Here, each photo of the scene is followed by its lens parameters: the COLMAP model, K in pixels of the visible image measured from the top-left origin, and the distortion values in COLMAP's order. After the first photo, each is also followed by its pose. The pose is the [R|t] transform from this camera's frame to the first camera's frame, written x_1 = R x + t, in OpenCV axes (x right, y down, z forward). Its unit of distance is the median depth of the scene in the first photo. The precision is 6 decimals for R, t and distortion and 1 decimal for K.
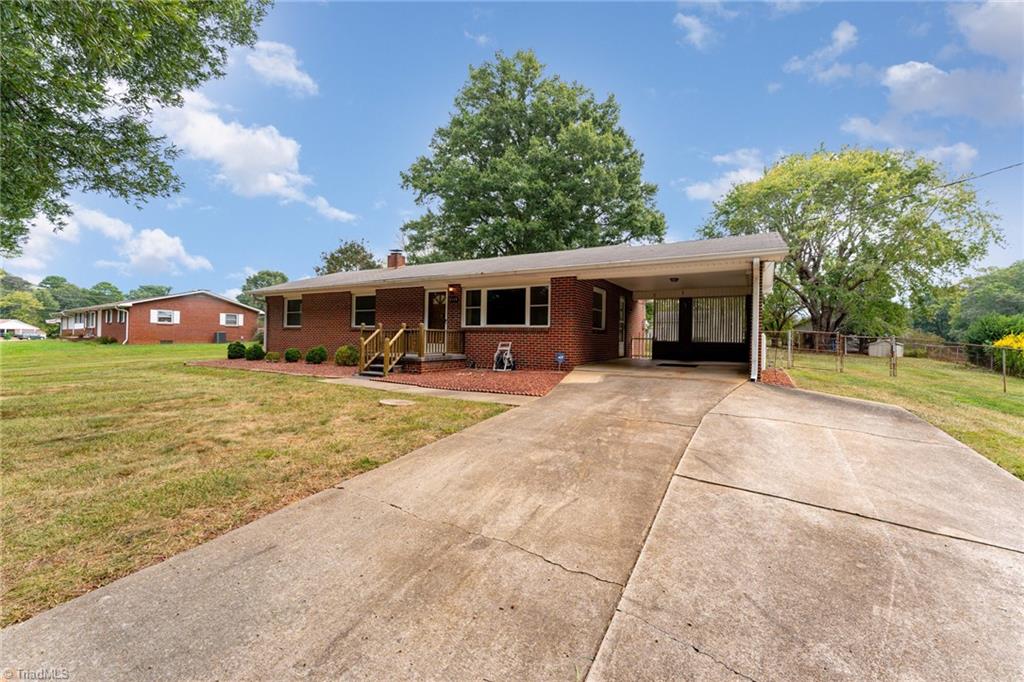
lens RADIAL K [[424.3, 0, 508.8], [0, 424.3, 341.6], [0, 0, 1]] dist [-0.000193, 0.000046]
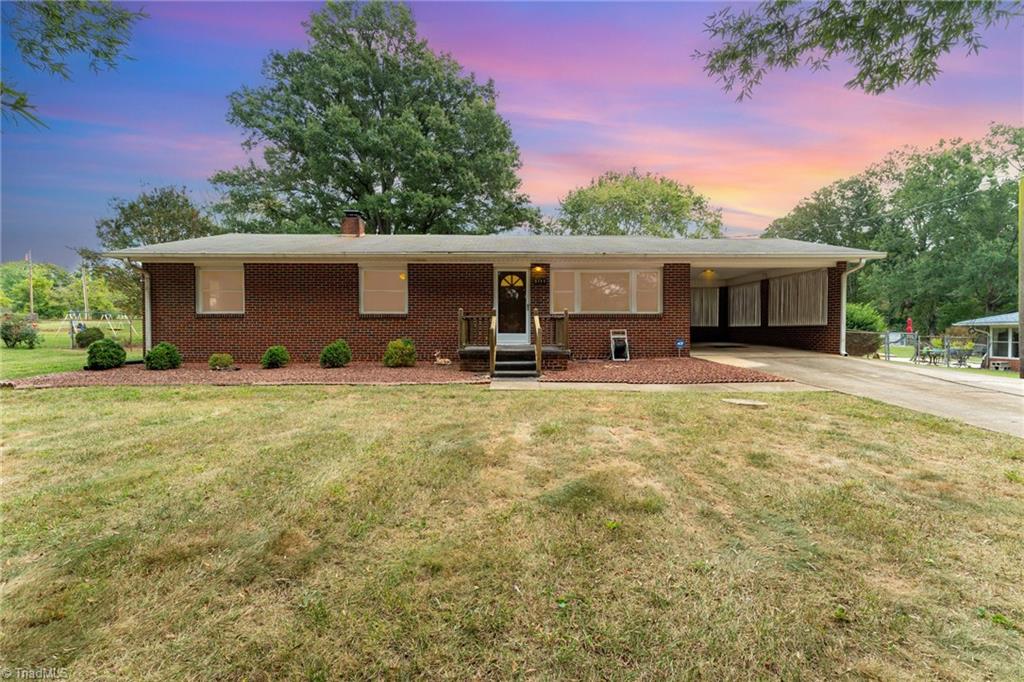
lens RADIAL K [[424.3, 0, 508.8], [0, 424.3, 341.6], [0, 0, 1]] dist [-0.000193, 0.000046]
pose [[0.852243, -0.034722, 0.521993, -0.610294], [0.018104, 0.999155, 0.036904, -0.010015], [-0.522833, -0.022001, 0.852151, 0.284109]]
